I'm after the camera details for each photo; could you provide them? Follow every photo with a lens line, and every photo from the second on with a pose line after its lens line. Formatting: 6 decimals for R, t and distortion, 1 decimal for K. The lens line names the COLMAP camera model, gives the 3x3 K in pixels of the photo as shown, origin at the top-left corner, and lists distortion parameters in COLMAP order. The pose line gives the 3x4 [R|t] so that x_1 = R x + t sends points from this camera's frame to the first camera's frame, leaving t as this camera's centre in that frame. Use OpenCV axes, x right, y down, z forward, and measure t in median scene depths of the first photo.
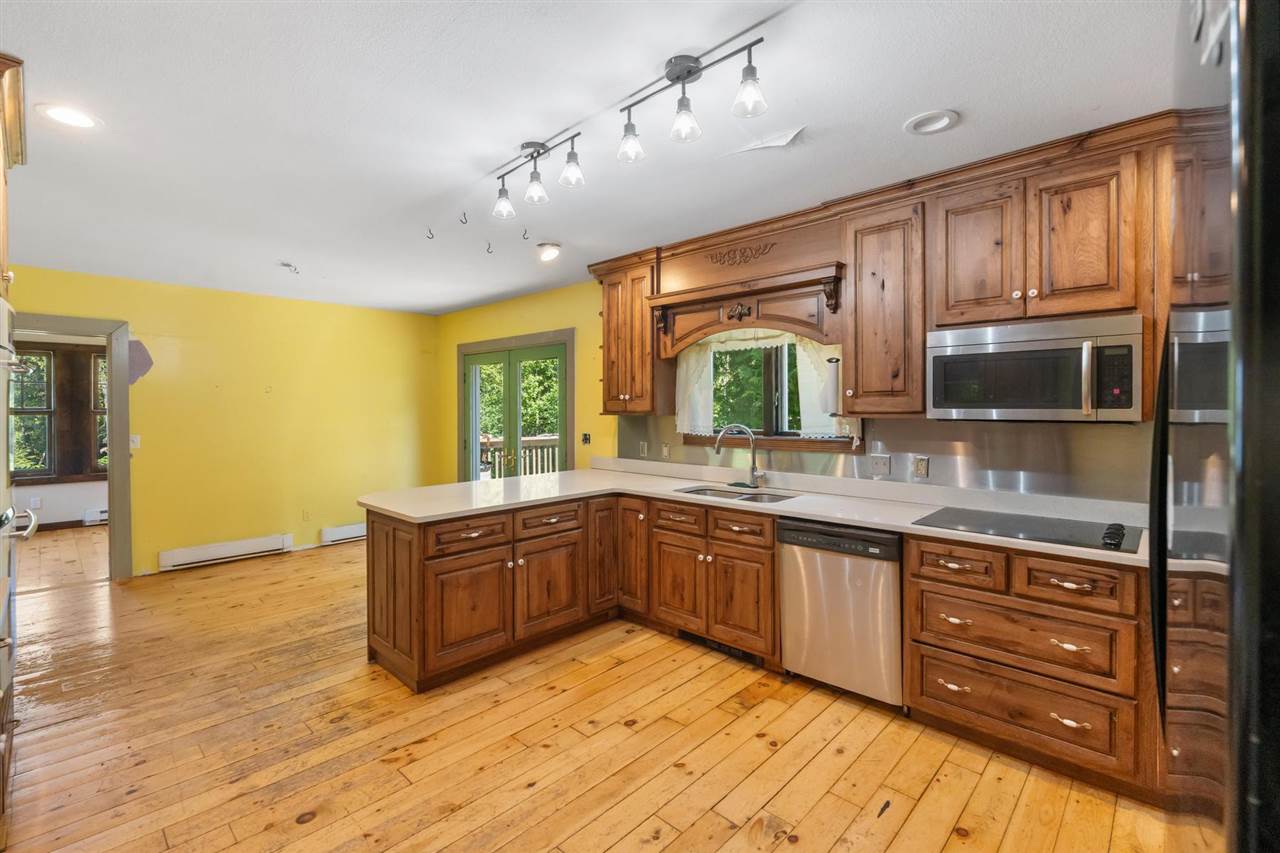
lens RADIAL K [[566.5, 0, 633.3], [0, 566.5, 414.0], [0, 0, 1]] dist [-0.008718, 0.000929]
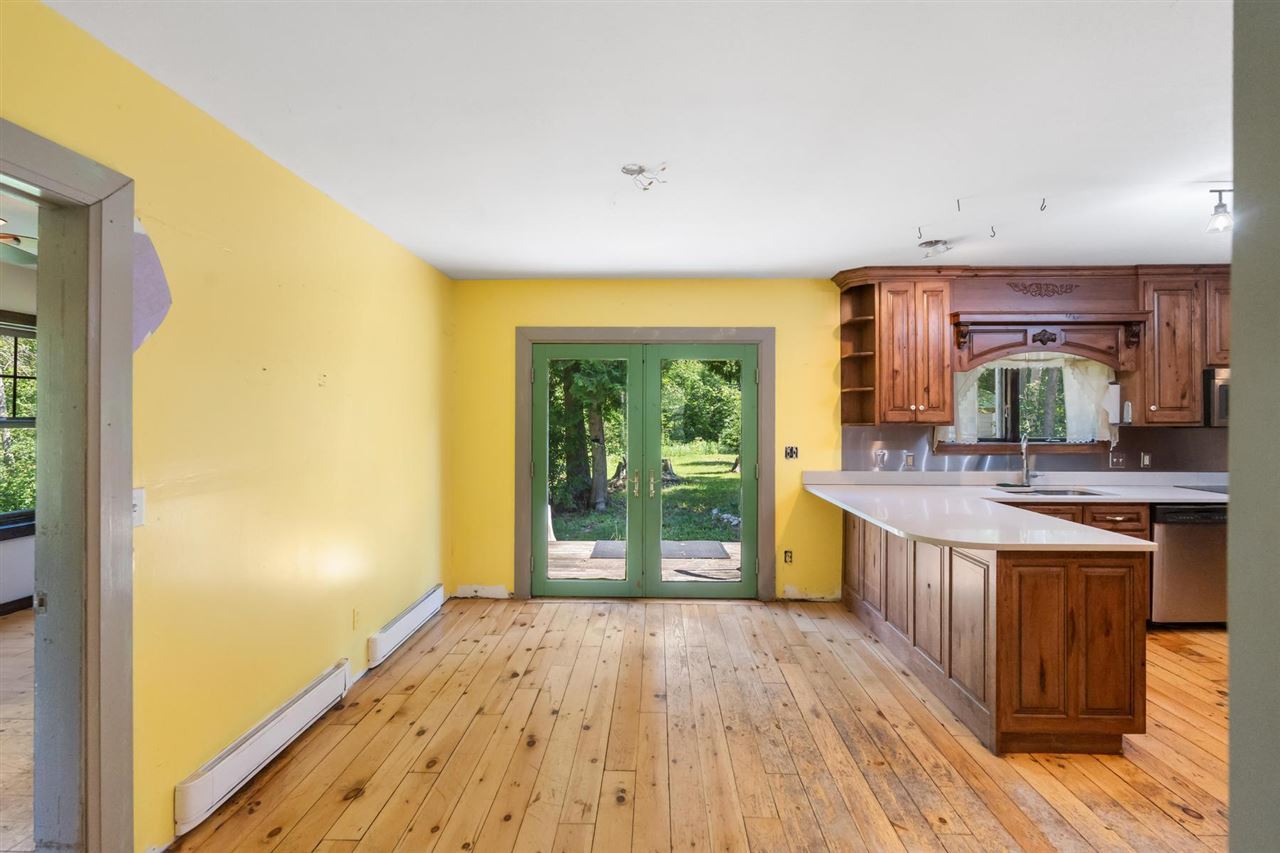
lens RADIAL K [[566.5, 0, 636.8], [0, 566.5, 421.3], [0, 0, 1]] dist [-0.008718, 0.000929]
pose [[0.743610, -0.002011, 0.668611, -1.183602], [0.005008, 0.999984, -0.002563, -0.006632], [-0.668595, 0.005254, 0.743608, 0.678377]]
